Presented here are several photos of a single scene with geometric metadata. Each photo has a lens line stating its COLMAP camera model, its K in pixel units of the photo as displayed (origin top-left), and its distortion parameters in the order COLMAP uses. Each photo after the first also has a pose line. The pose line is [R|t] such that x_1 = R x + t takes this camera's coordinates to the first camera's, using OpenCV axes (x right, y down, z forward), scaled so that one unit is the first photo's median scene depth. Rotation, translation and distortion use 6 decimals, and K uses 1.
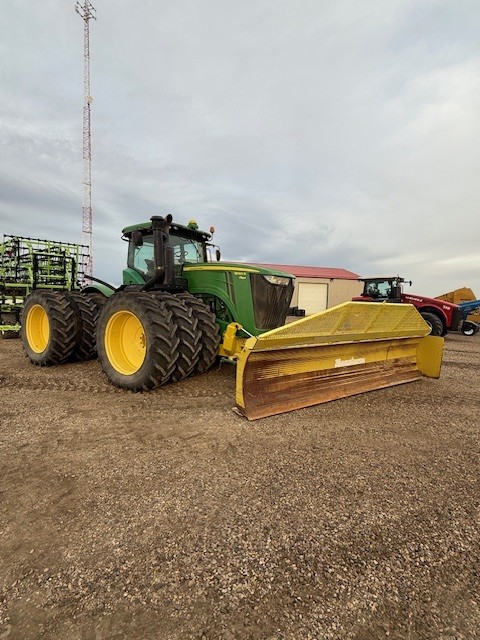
lens RADIAL K [[302.1, 0, 233.1], [0, 302.1, 326.2], [0, 0, 1]] dist [-0.002196, 0.000514]
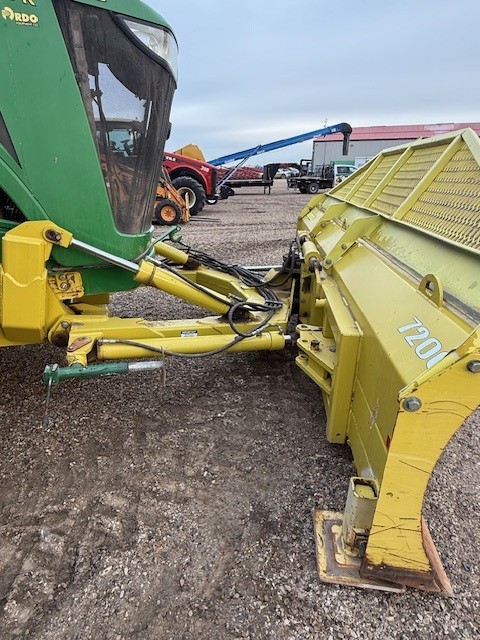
lens RADIAL K [[368.9, 0, 240.1], [0, 368.9, 318.2], [0, 0, 1]] dist [0.002590, 0.000060]
pose [[0.601658, -0.313209, 0.734784, -0.128145], [0.080491, 0.939005, 0.334352, -0.021641], [-0.794688, -0.142022, 0.590170, 0.585614]]
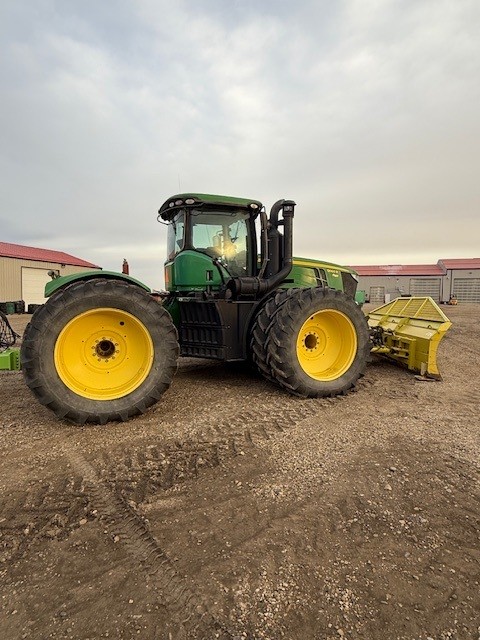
lens RADIAL K [[368.9, 0, 238.0], [0, 368.9, 316.4], [0, 0, 1]] dist [0.002590, 0.000060]
pose [[0.542909, -0.058164, 0.837775, -1.130631], [0.073079, 0.997086, 0.021866, -0.058843], [-0.836606, 0.049352, 0.545578, 0.499770]]
